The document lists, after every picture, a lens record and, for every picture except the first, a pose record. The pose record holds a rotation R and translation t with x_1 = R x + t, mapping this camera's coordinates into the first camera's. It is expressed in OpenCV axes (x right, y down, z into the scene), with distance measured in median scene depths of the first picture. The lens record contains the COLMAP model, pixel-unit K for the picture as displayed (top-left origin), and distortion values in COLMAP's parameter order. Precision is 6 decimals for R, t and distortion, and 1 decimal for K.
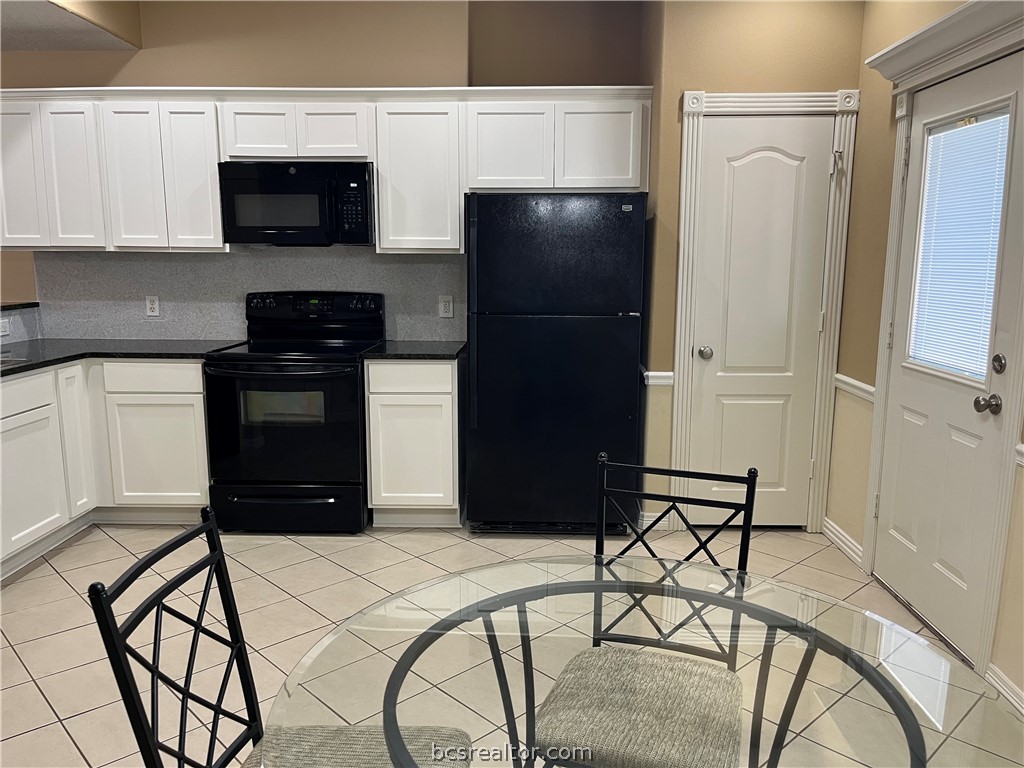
lens RADIAL K [[787.7, 0, 512.0], [0, 787.7, 384.0], [0, 0, 1]] dist [0.079551, -0.084804]
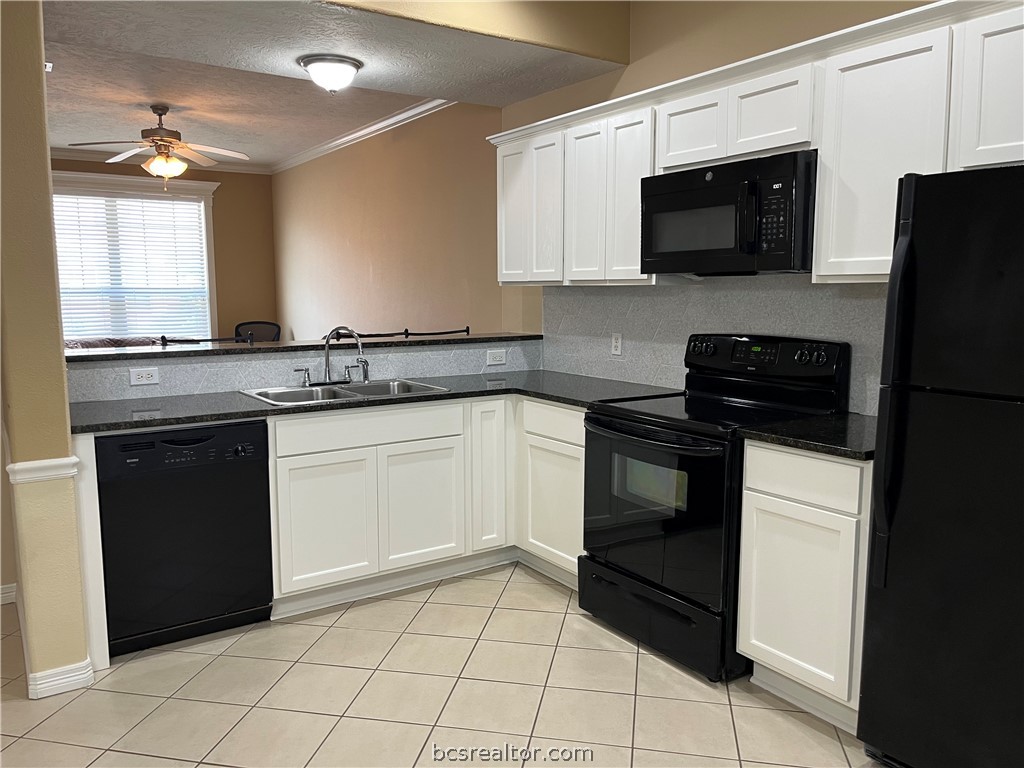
lens RADIAL K [[787.7, 0, 512.0], [0, 787.7, 384.0], [0, 0, 1]] dist [0.079551, -0.084804]
pose [[0.581006, 0.096173, -0.808197, 0.240733], [-0.128471, 0.991382, 0.025614, -0.066348], [0.803696, 0.088948, 0.588355, 0.412777]]
